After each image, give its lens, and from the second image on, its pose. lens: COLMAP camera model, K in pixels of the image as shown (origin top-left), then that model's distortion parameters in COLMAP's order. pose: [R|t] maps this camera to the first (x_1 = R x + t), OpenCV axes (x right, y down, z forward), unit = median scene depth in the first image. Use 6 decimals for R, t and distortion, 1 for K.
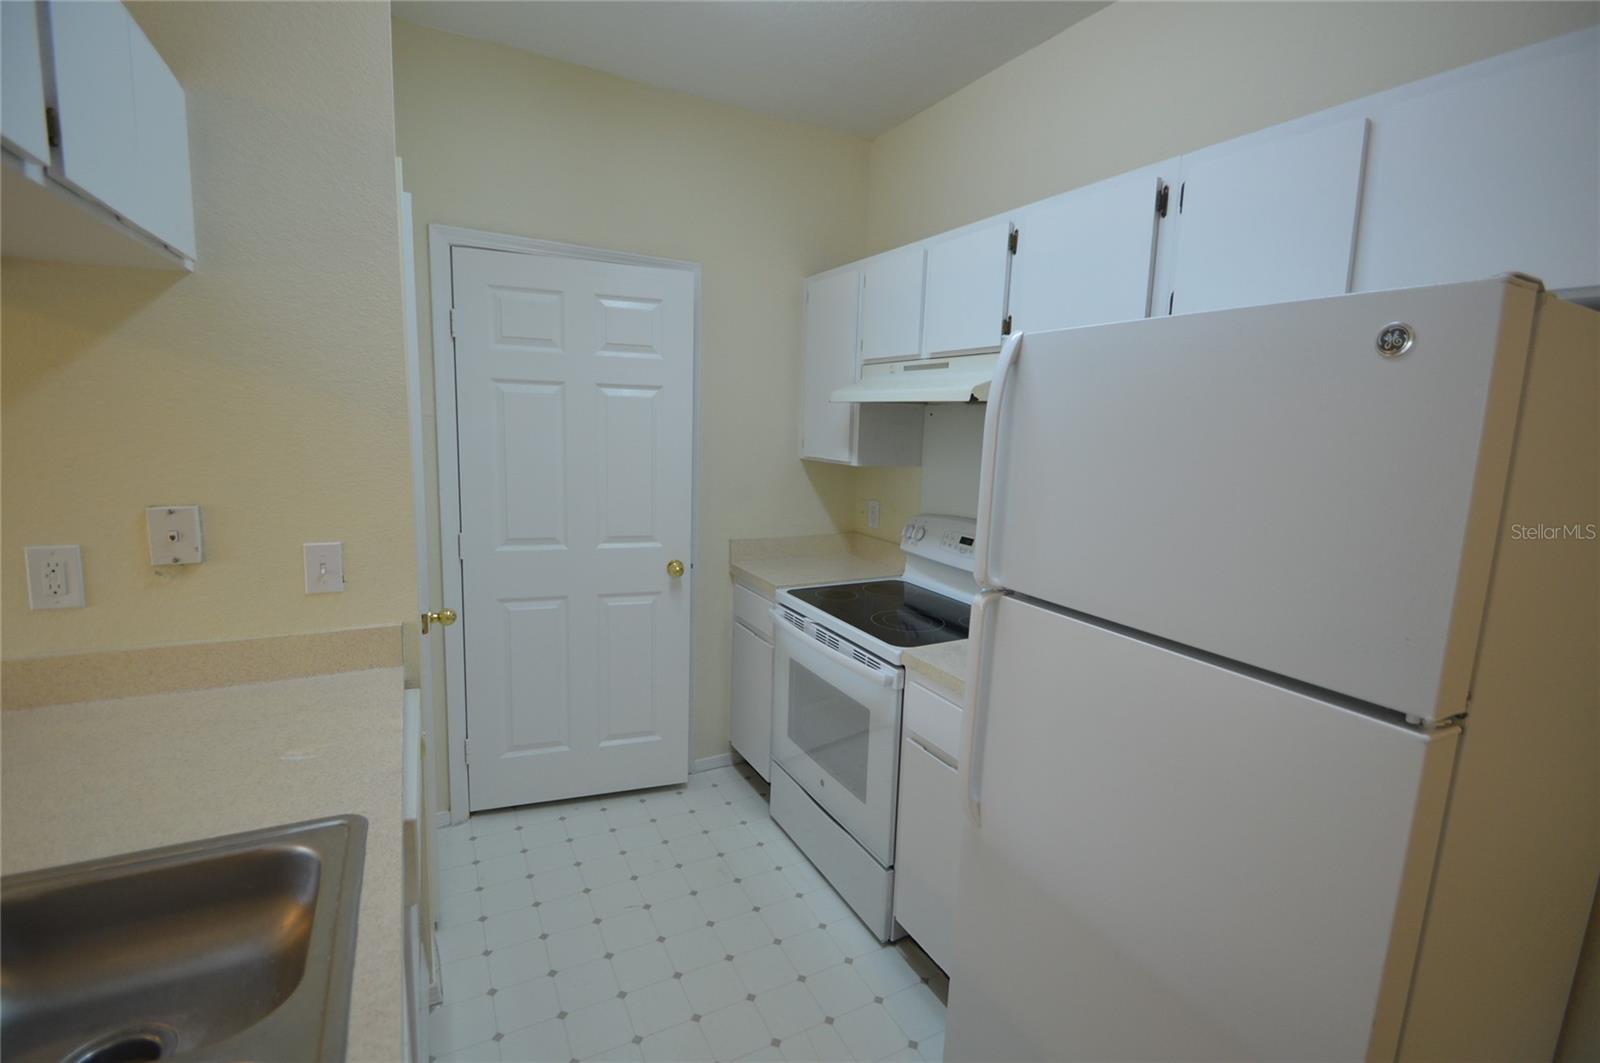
lens RADIAL K [[715.1, 0, 798.1], [0, 715.1, 523.7], [0, 0, 1]] dist [-0.002743, -0.000779]
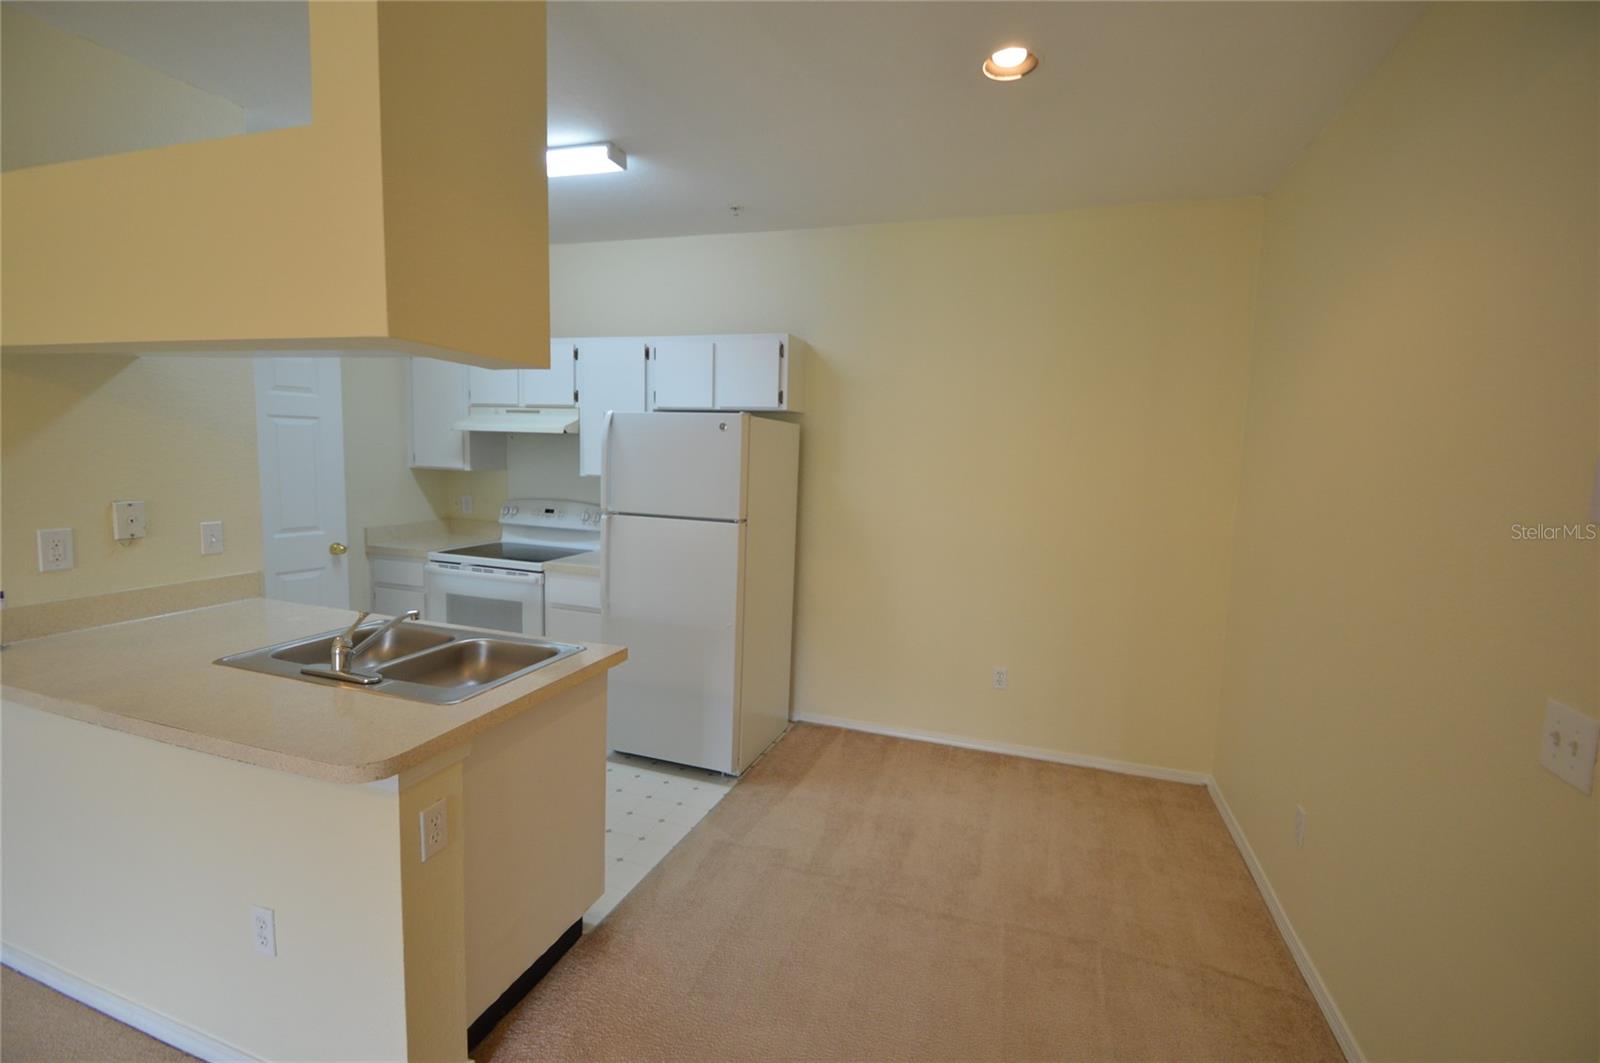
lens RADIAL K [[715.1, 0, 798.1], [0, 715.1, 523.7], [0, 0, 1]] dist [-0.002743, -0.000779]
pose [[0.730647, -0.080493, 0.677994, -0.549601], [0.090413, 0.995688, 0.020775, 0.080571], [-0.676743, 0.046120, 0.734774, -0.748446]]
